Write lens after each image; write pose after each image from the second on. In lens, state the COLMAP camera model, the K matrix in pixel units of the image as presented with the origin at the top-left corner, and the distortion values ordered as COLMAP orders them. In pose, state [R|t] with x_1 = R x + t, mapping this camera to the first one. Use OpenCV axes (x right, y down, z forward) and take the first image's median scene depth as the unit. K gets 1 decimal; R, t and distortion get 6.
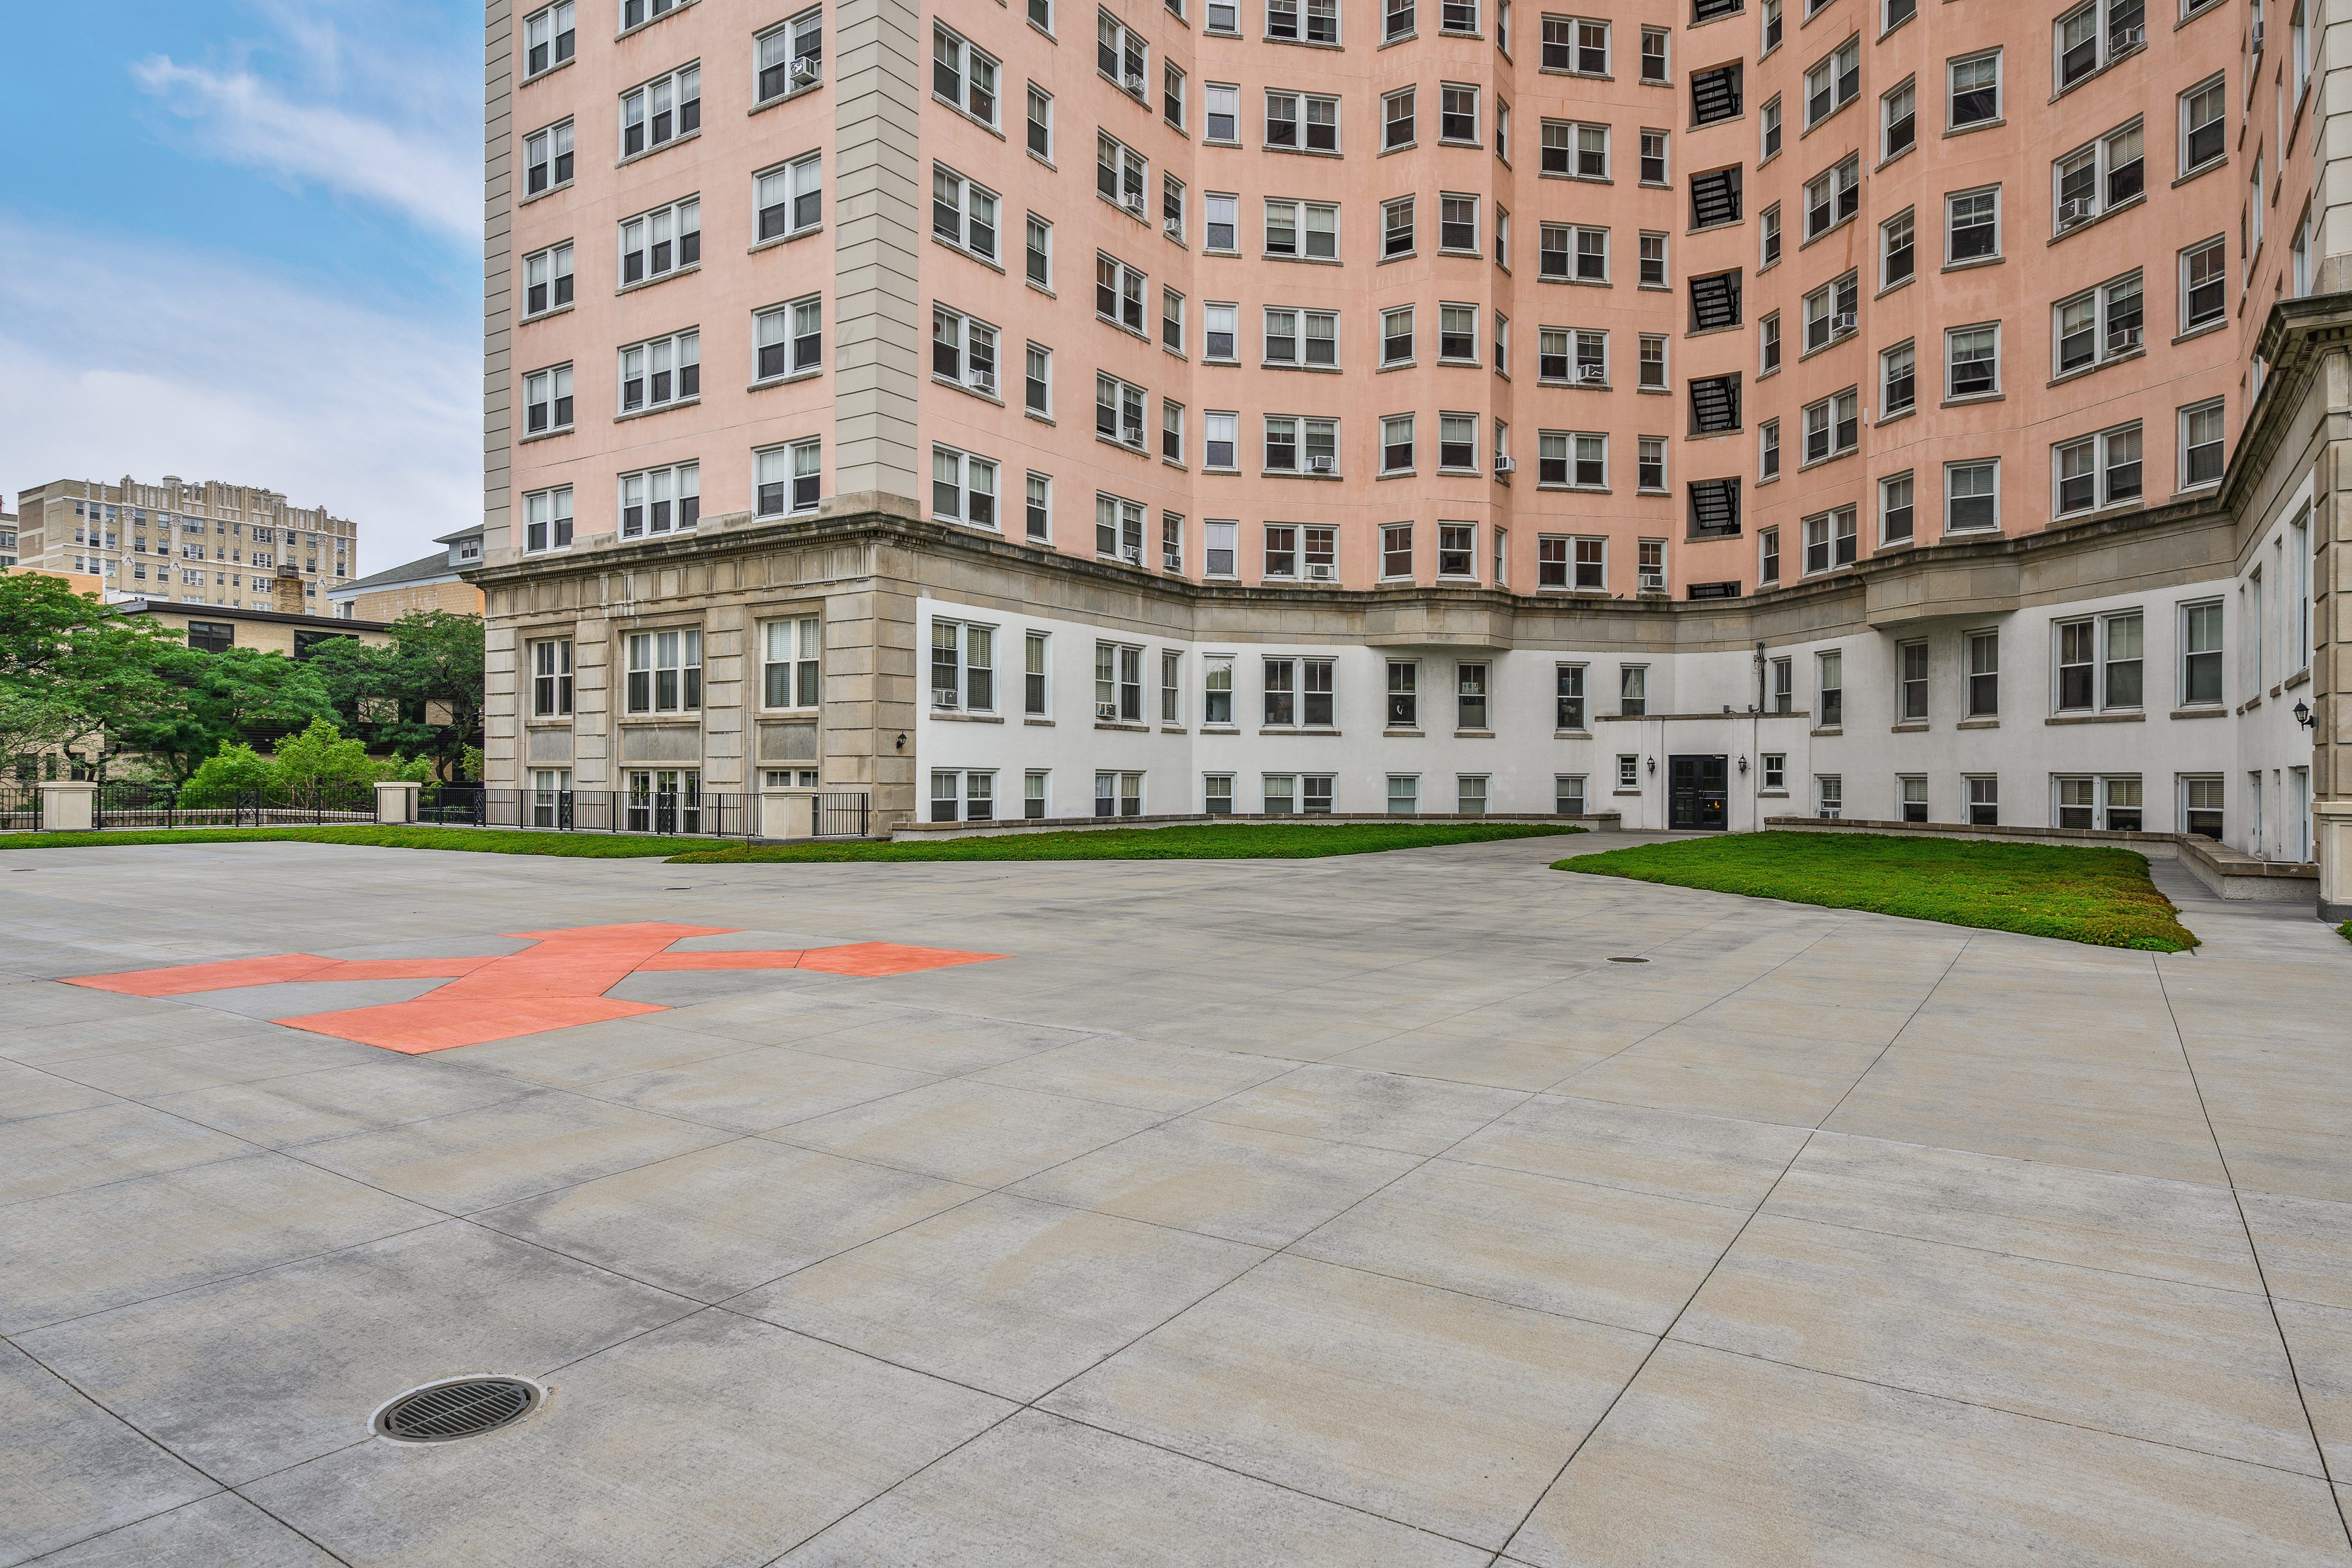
lens RADIAL K [[1366.7, 0, 1174.6], [0, 1366.7, 794.3], [0, 0, 1]] dist [0.007719, -0.005320]
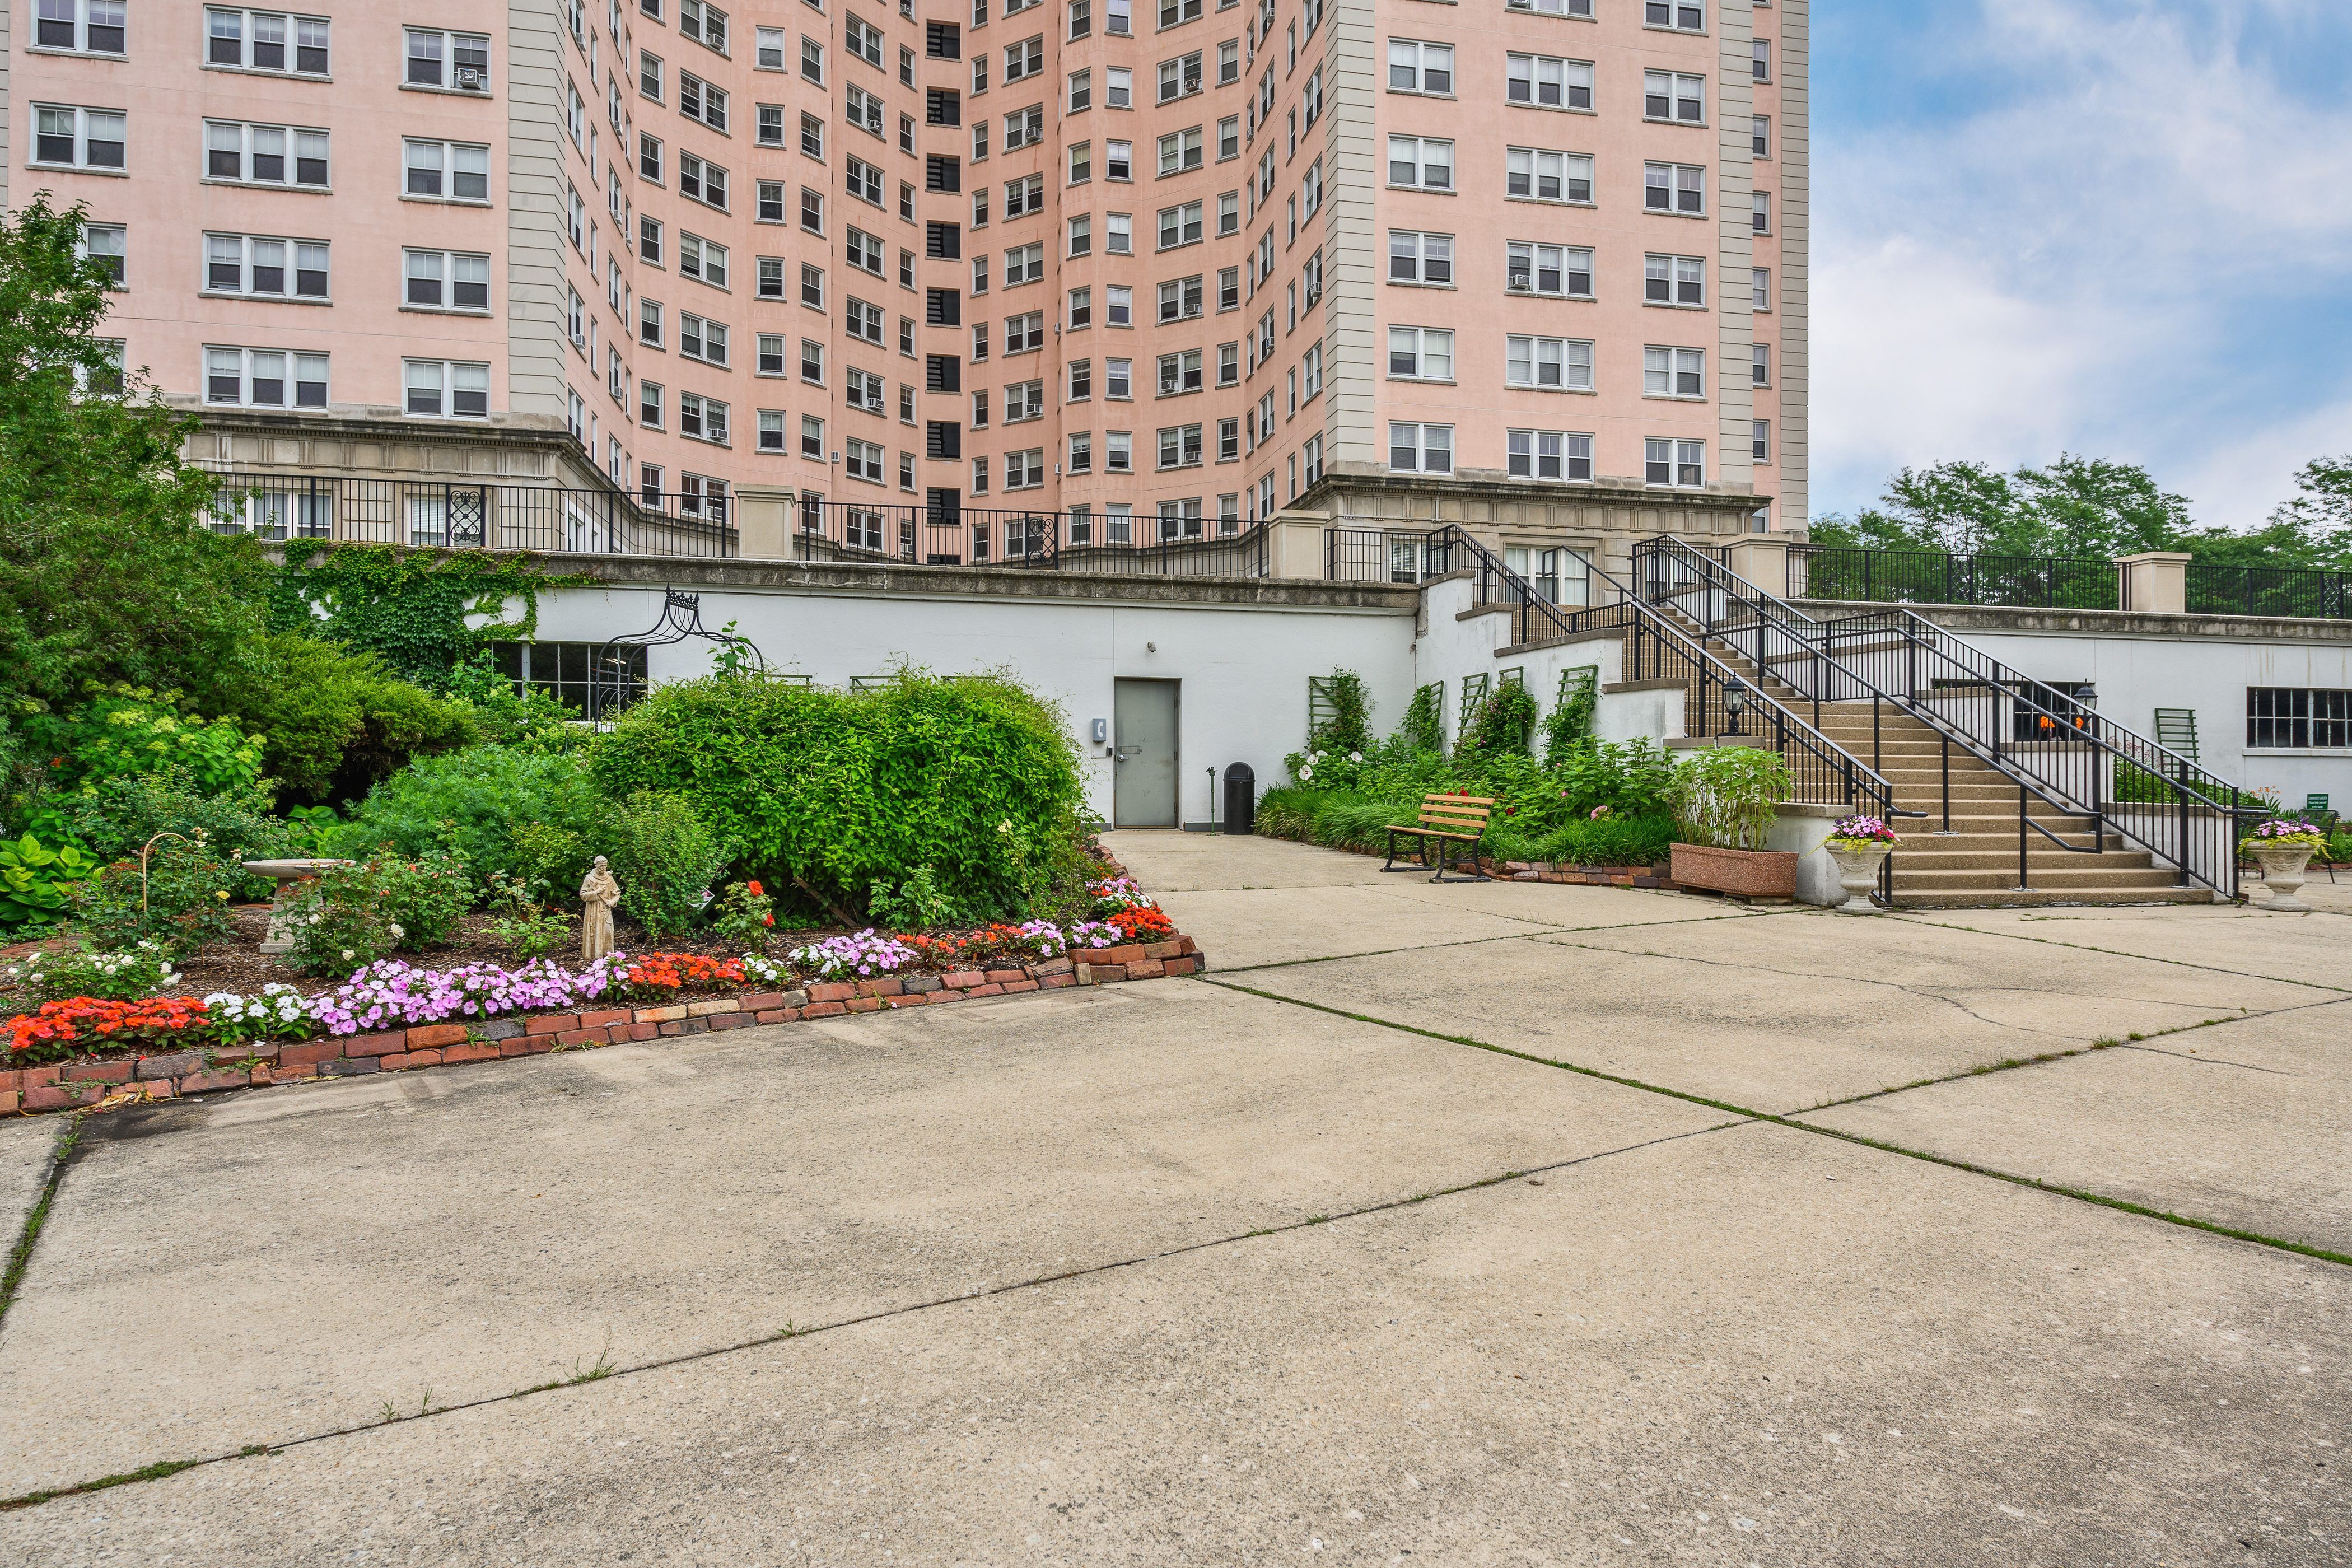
lens RADIAL K [[1366.7, 0, 1175.4], [0, 1366.7, 769.3], [0, 0, 1]] dist [0.007719, -0.005320]
pose [[0.706241, 0.002263, 0.707968, -0.547581], [0.000217, 0.999994, -0.003412, 0.099913], [-0.707971, 0.002563, 0.706237, -0.296771]]
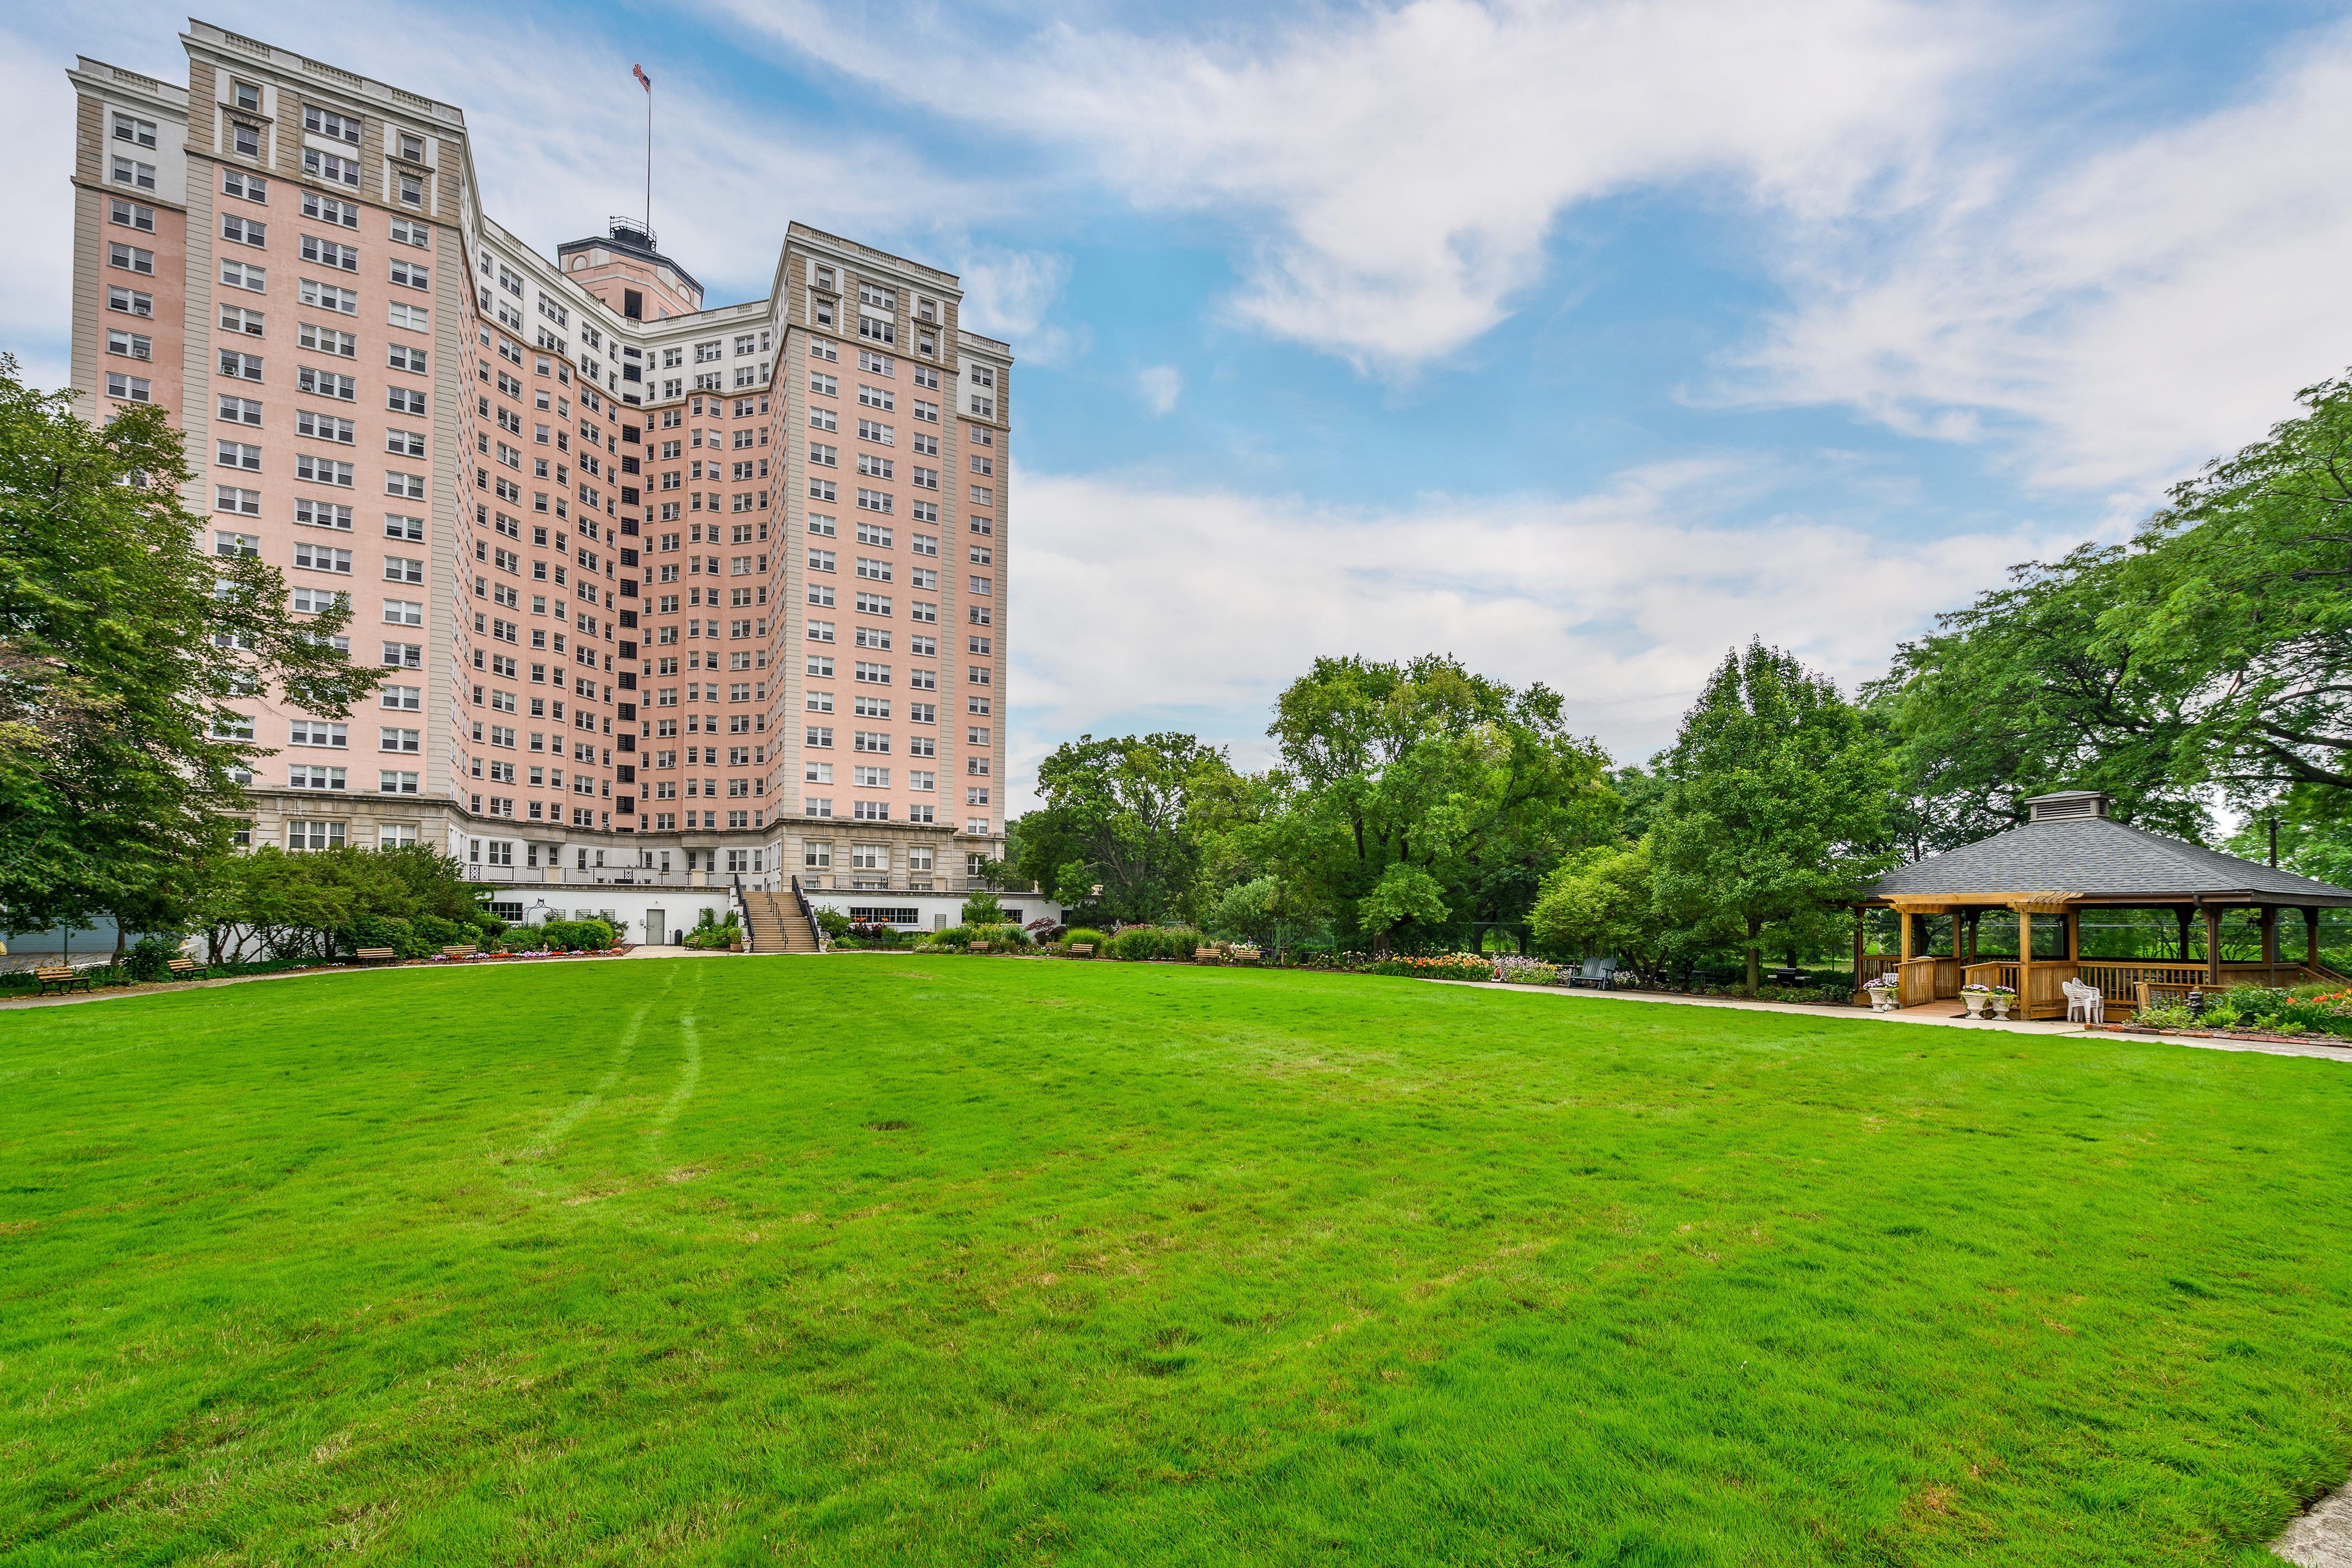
lens RADIAL K [[994.0, 0, 1158.8], [0, 994.0, 884.5], [0, 0, 1]] dist [0.003453, 0.000402]
pose [[0.464619, 0.034852, 0.884824, -1.191803], [0.004784, 0.999112, -0.041866, 0.094491], [-0.885498, 0.023685, 0.464040, -1.323251]]
